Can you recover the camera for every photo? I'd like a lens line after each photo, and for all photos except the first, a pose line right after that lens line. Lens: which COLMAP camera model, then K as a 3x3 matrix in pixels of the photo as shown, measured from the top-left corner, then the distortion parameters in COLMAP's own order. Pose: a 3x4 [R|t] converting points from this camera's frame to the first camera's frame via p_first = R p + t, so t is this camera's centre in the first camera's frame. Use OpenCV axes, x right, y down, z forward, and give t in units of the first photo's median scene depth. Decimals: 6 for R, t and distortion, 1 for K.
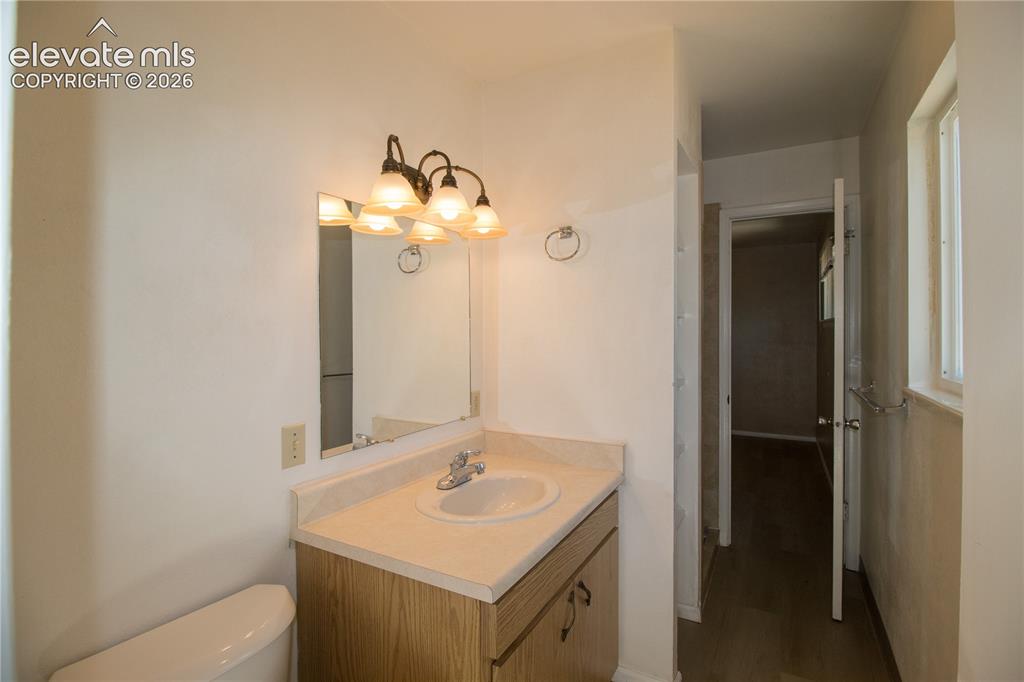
lens RADIAL K [[473.8, 0, 515.4], [0, 473.8, 334.0], [0, 0, 1]] dist [-0.004508, -0.004498]
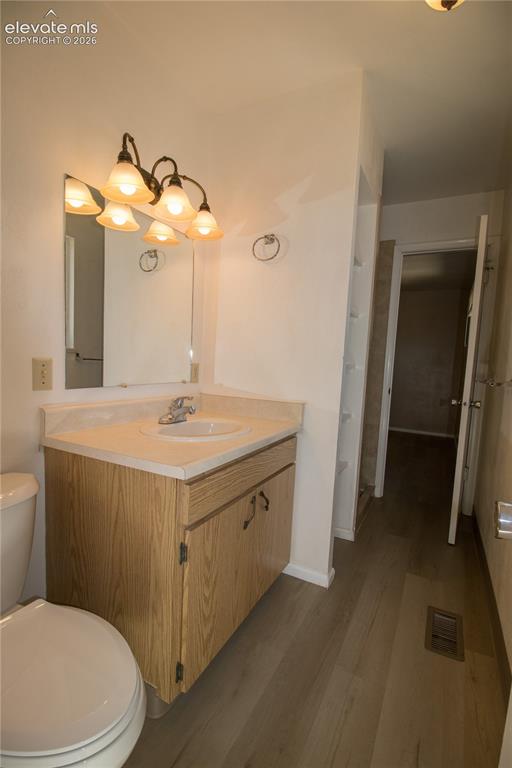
lens RADIAL K [[355.3, 0, 252.3], [0, 355.3, 391.4], [0, 0, 1]] dist [-0.004508, -0.004498]
pose [[0.998416, 0.047056, 0.030838, 0.051700], [-0.049519, 0.995177, 0.084678, 0.119950], [-0.026705, -0.086071, 0.995931, 0.012486]]
